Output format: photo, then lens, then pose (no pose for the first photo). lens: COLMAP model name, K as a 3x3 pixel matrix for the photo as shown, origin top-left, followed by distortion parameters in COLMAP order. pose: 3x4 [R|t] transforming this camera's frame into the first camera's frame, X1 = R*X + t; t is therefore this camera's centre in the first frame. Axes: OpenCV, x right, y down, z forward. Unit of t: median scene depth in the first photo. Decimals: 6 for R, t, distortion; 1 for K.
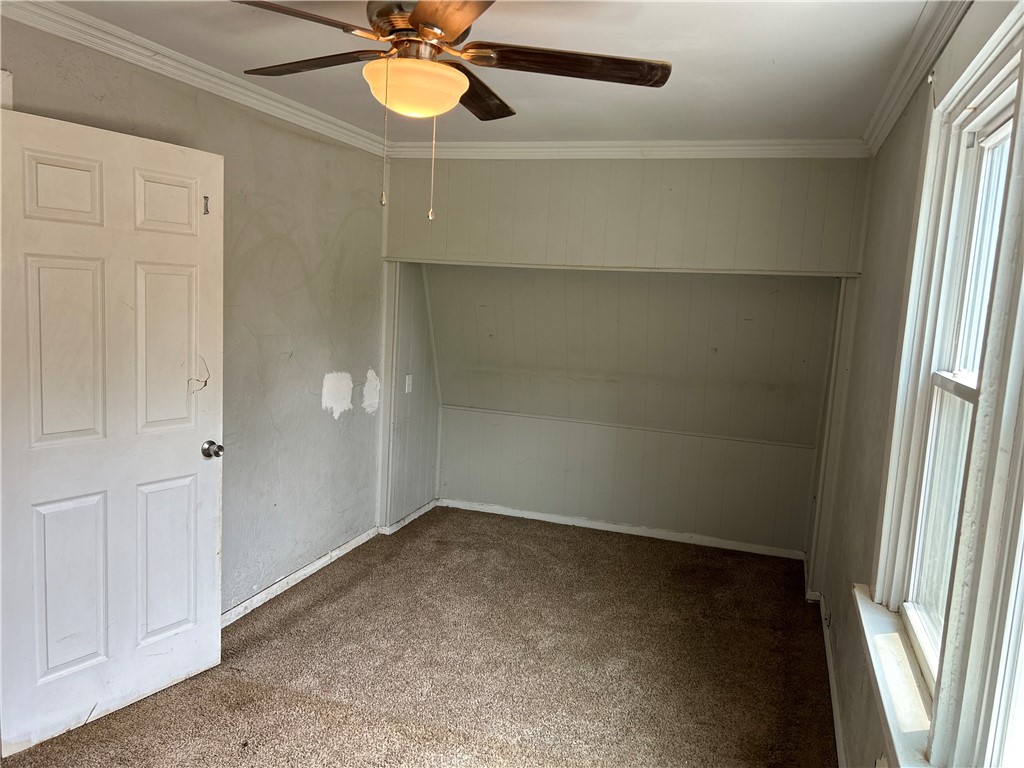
lens RADIAL K [[769.0, 0, 513.6], [0, 769.0, 387.0], [0, 0, 1]] dist [0.087659, -0.093621]
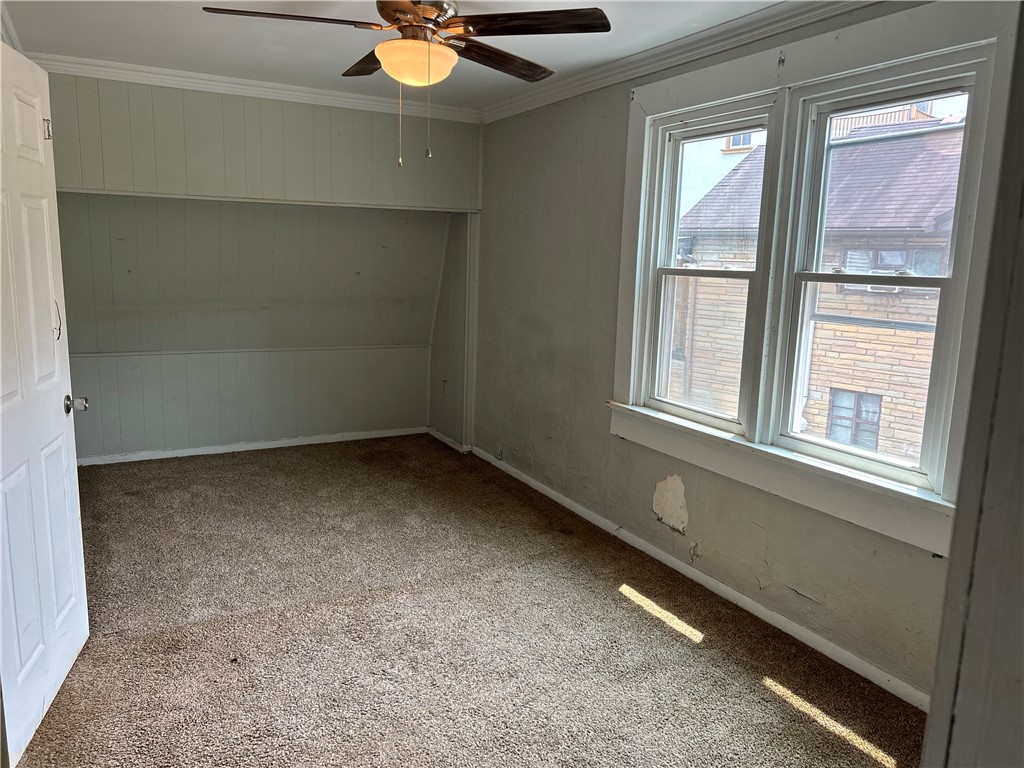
lens RADIAL K [[769.0, 0, 519.3], [0, 769.0, 383.9], [0, 0, 1]] dist [0.087659, -0.093621]
pose [[0.686960, -0.158596, 0.709178, -0.470257], [0.099016, 0.987221, 0.124862, -0.004185], [-0.719918, -0.015555, 0.693885, -0.005100]]
